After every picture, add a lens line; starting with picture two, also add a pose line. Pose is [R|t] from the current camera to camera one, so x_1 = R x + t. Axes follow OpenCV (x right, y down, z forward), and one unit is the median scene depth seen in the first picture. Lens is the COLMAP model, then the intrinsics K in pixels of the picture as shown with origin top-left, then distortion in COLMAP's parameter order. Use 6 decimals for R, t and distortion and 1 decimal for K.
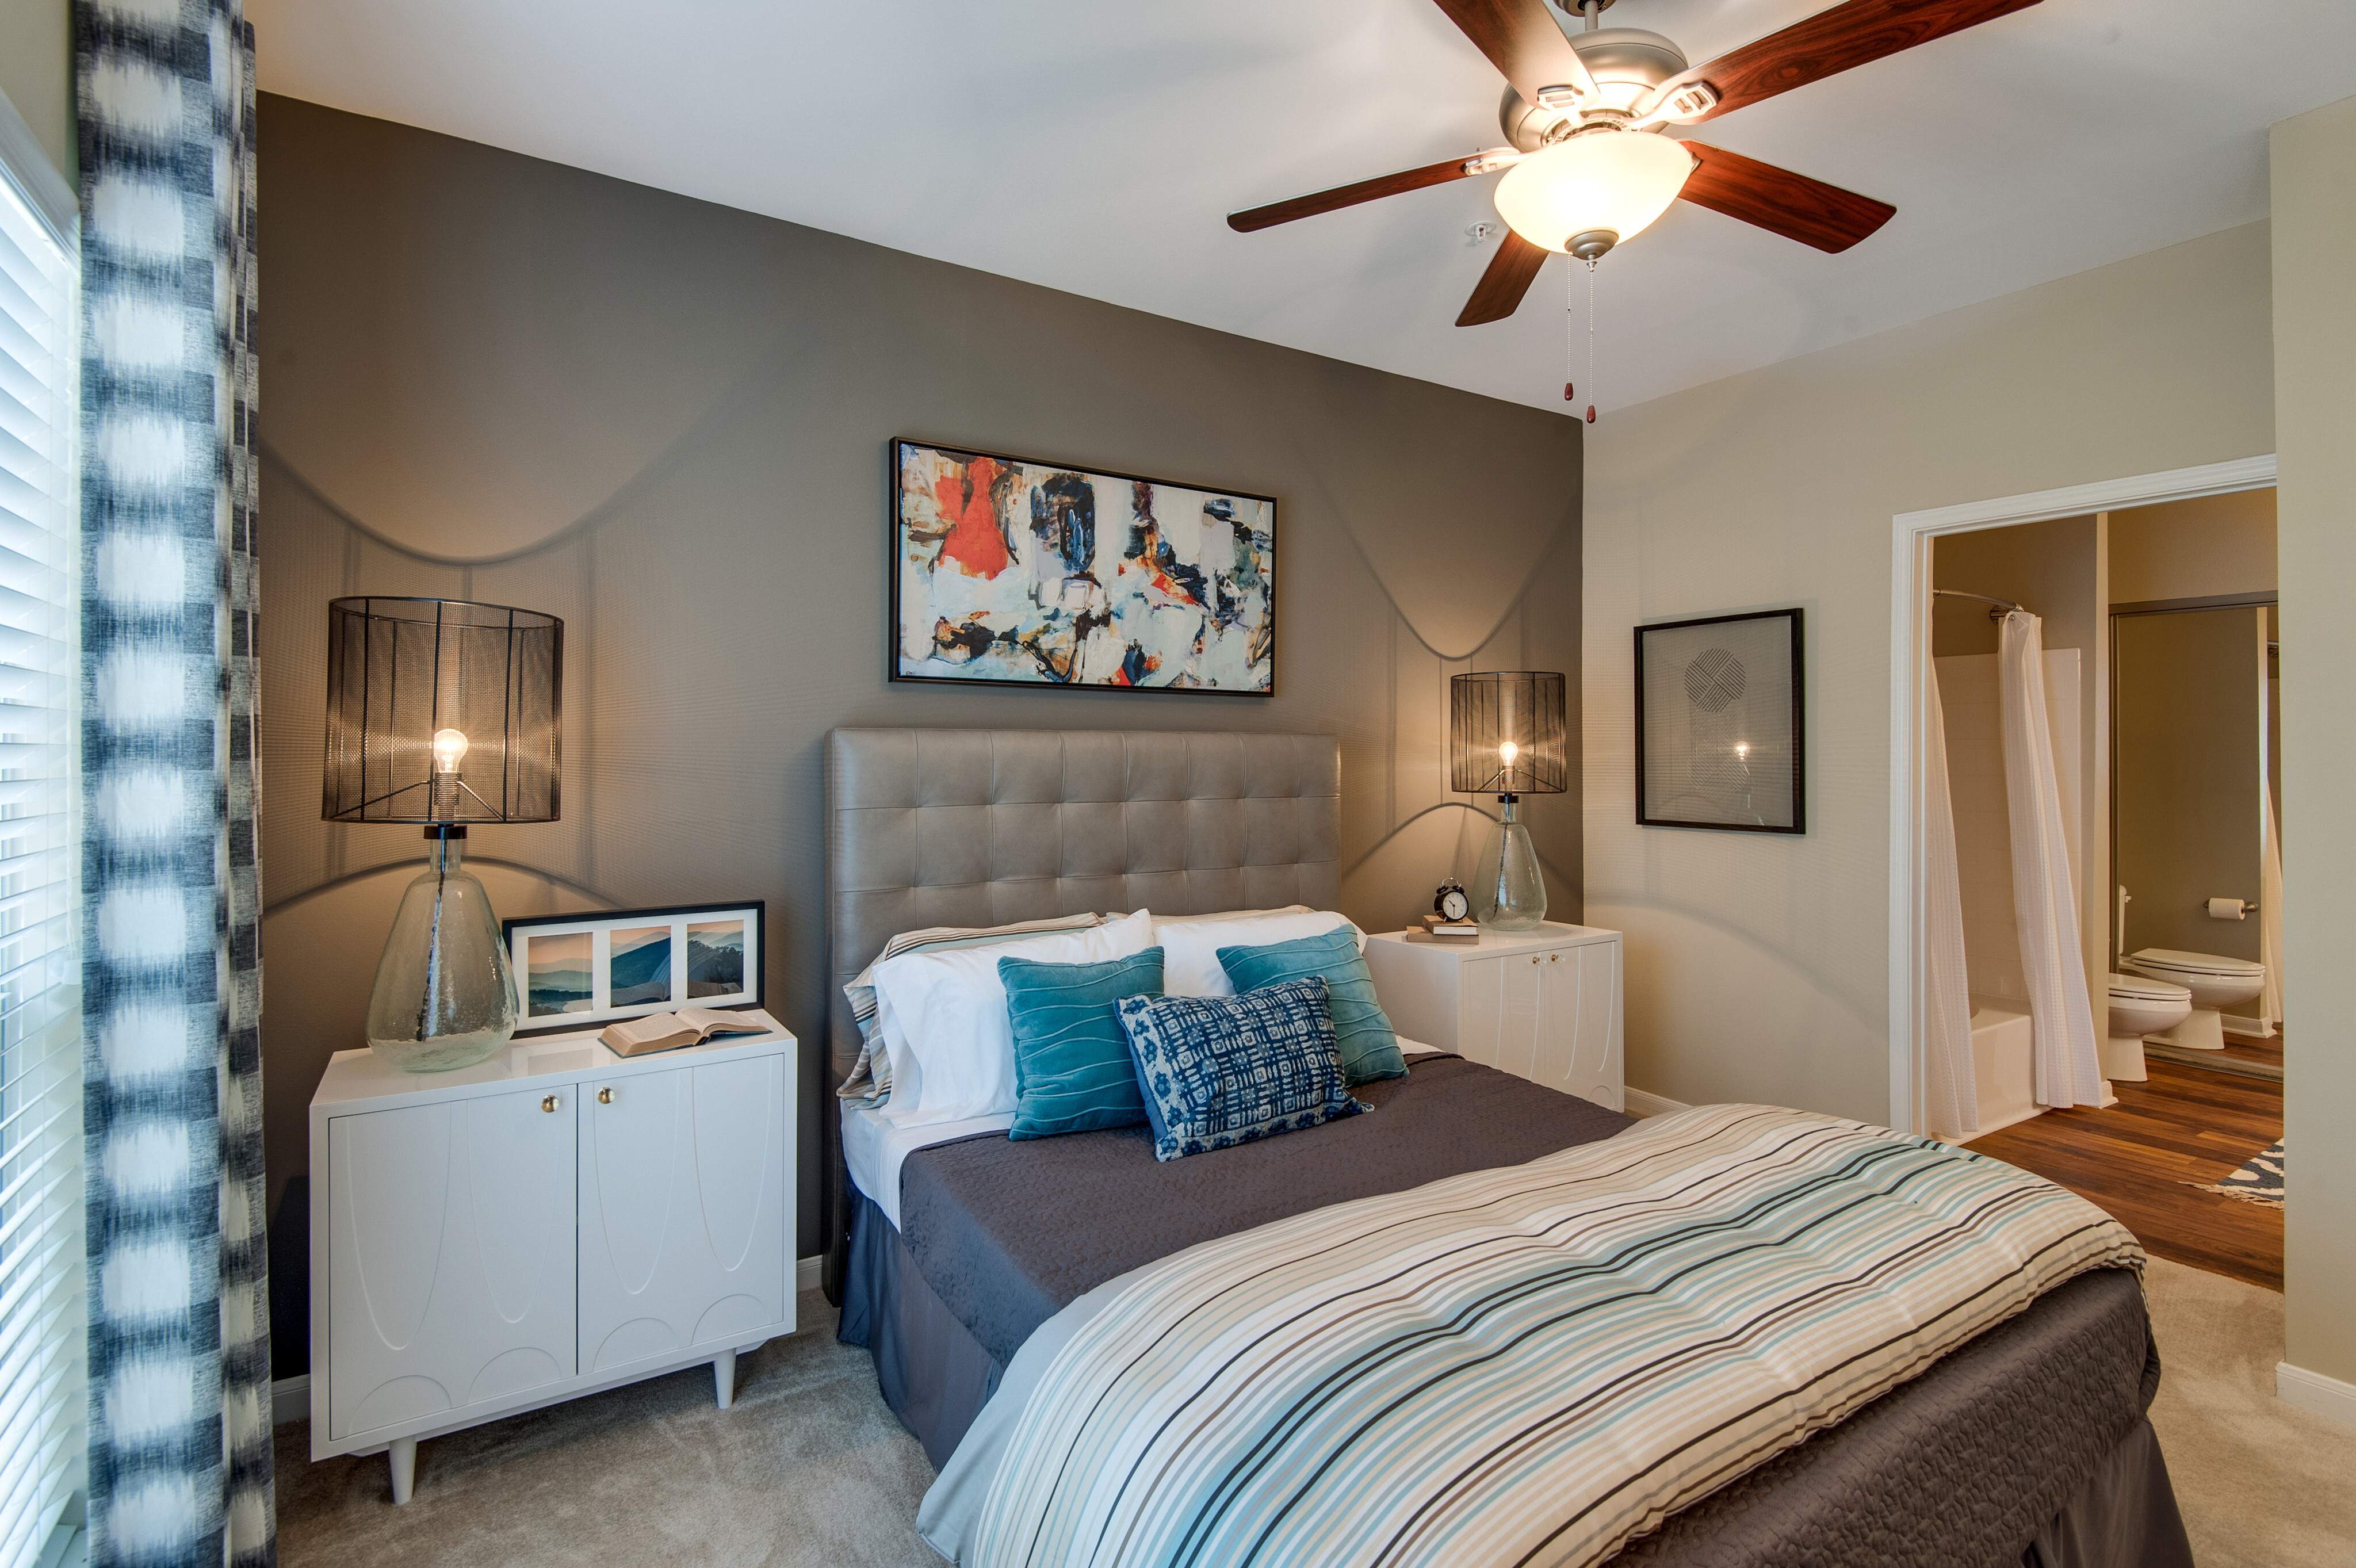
lens RADIAL K [[1106.0, 0, 1141.6], [0, 1106.0, 769.4], [0, 0, 1]] dist [0.047778, -0.031734]
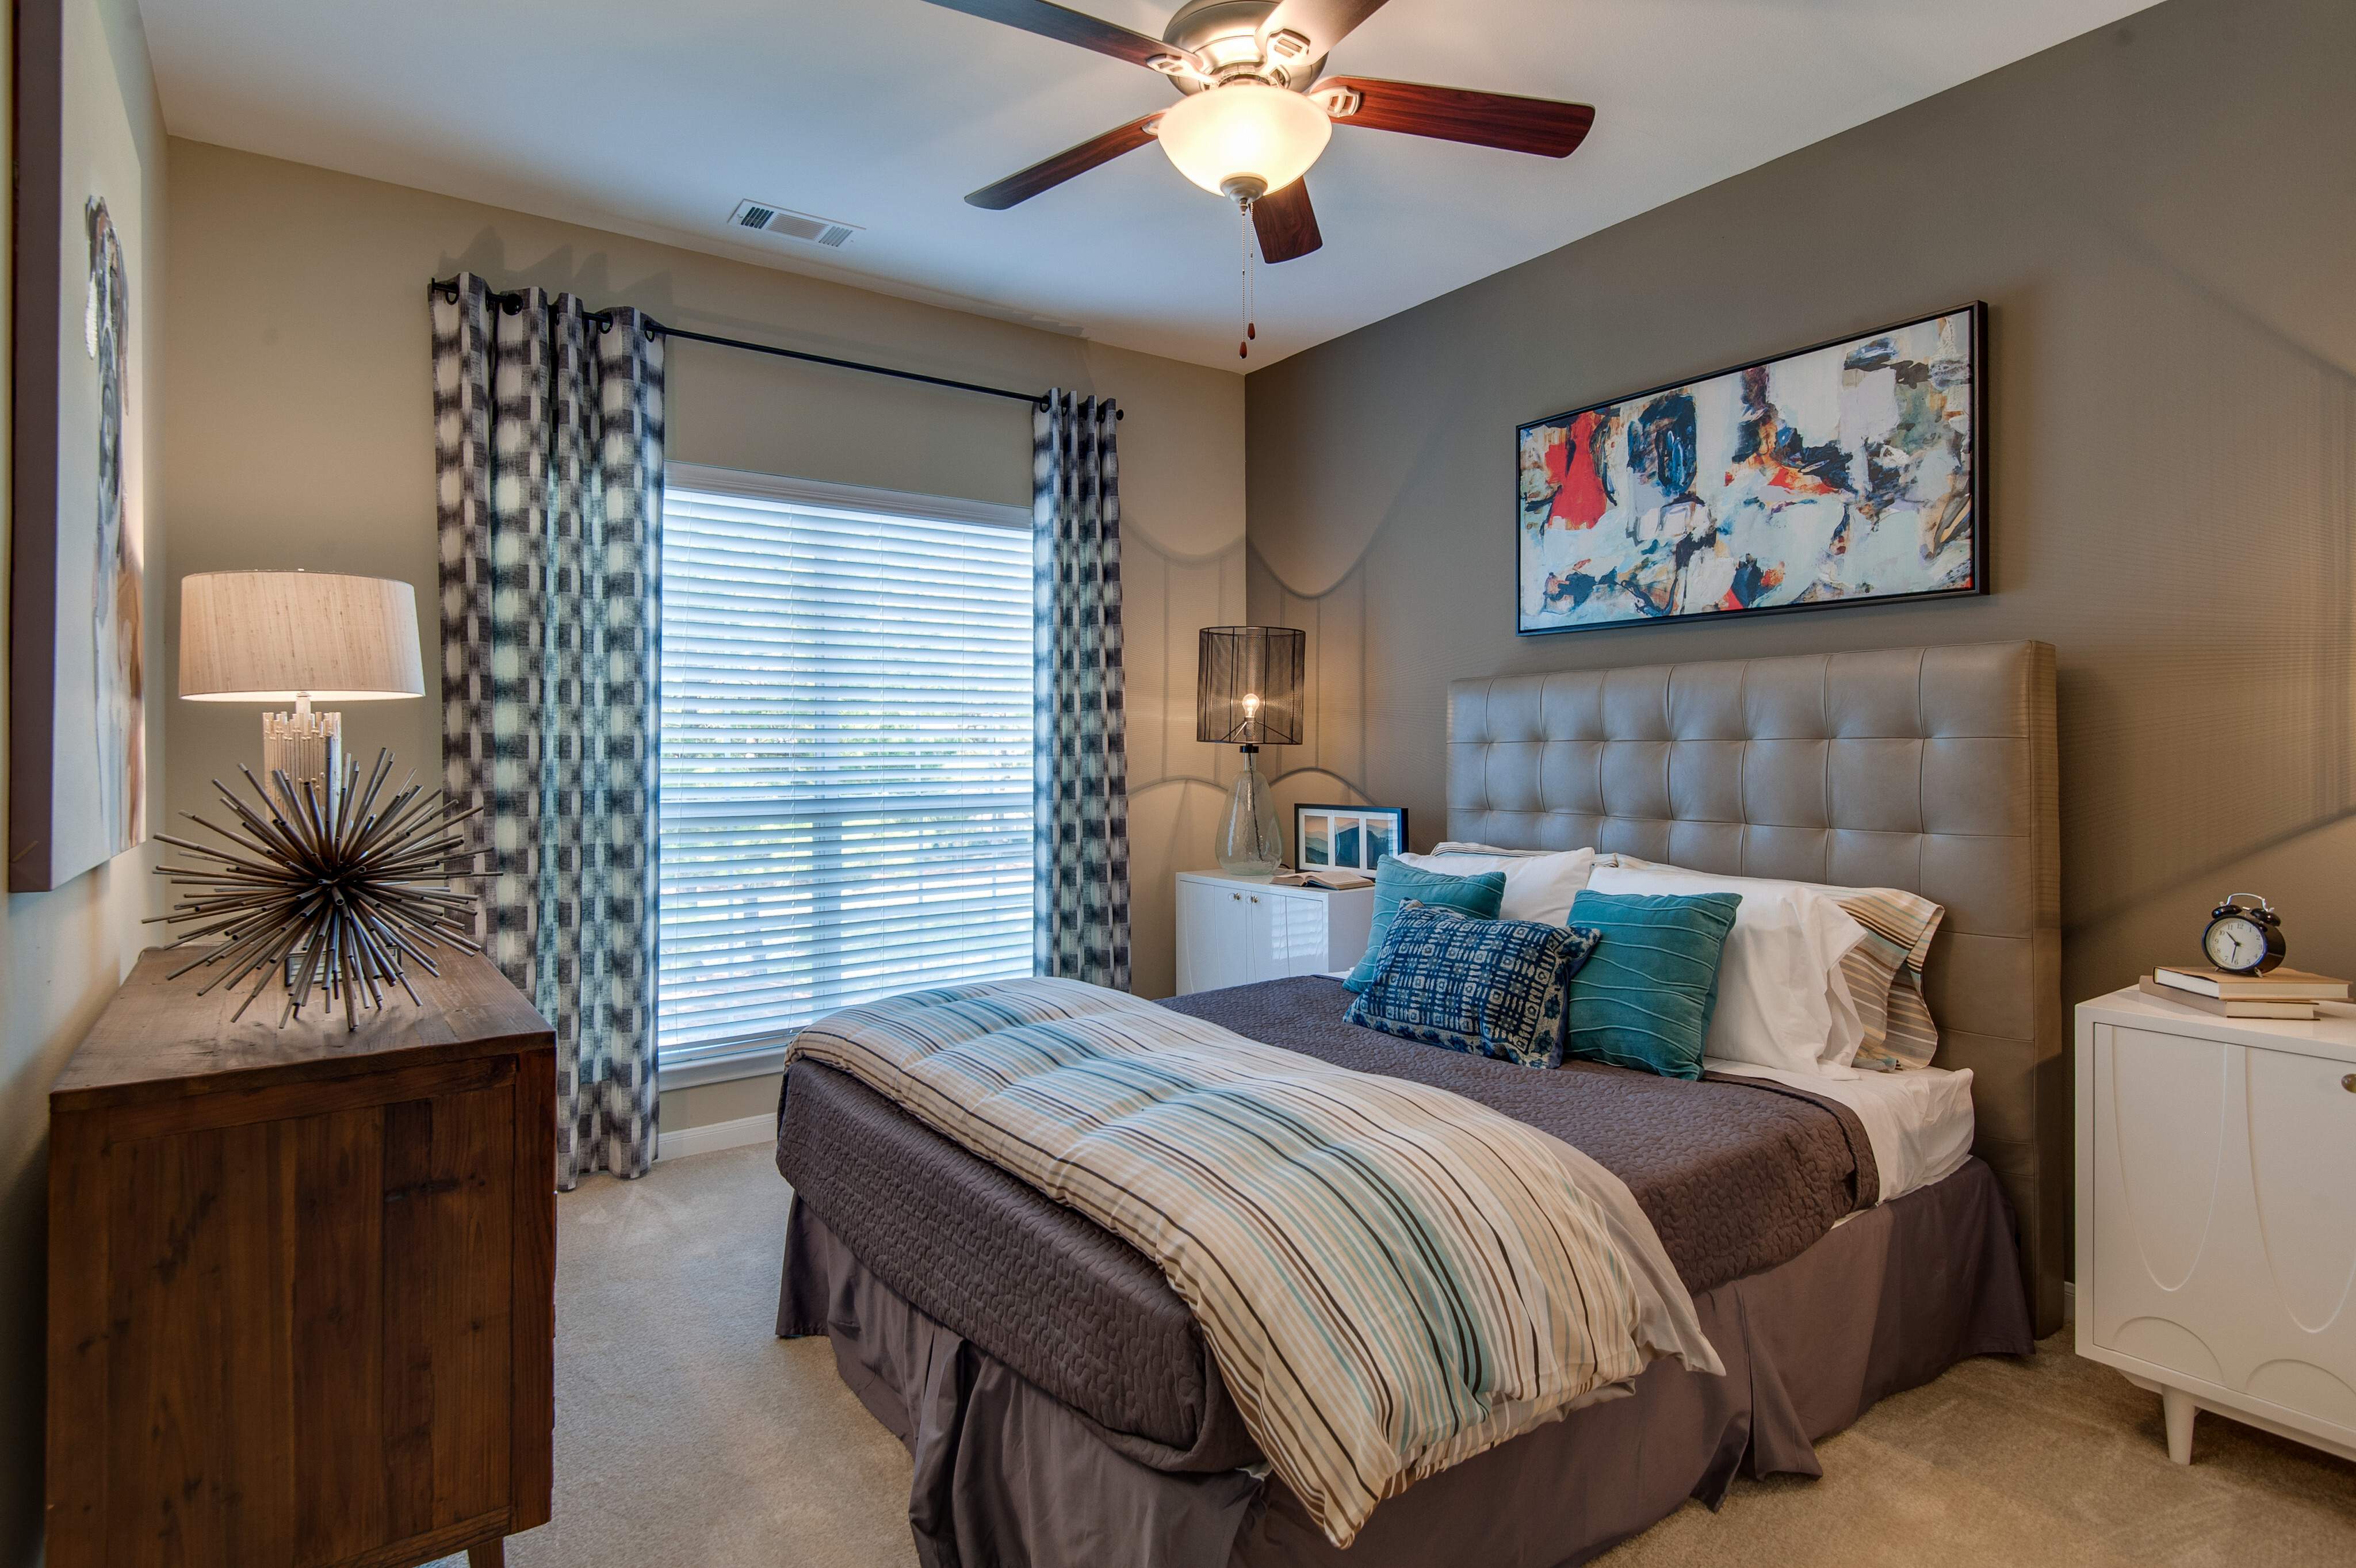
lens RADIAL K [[1106.0, 0, 1141.6], [0, 1106.0, 769.4], [0, 0, 1]] dist [0.047778, -0.031734]
pose [[0.081393, 0.022091, -0.996437, 0.847923], [-0.009961, 0.999722, 0.021351, 0.036644], [0.996632, 0.008188, 0.081591, 0.475308]]
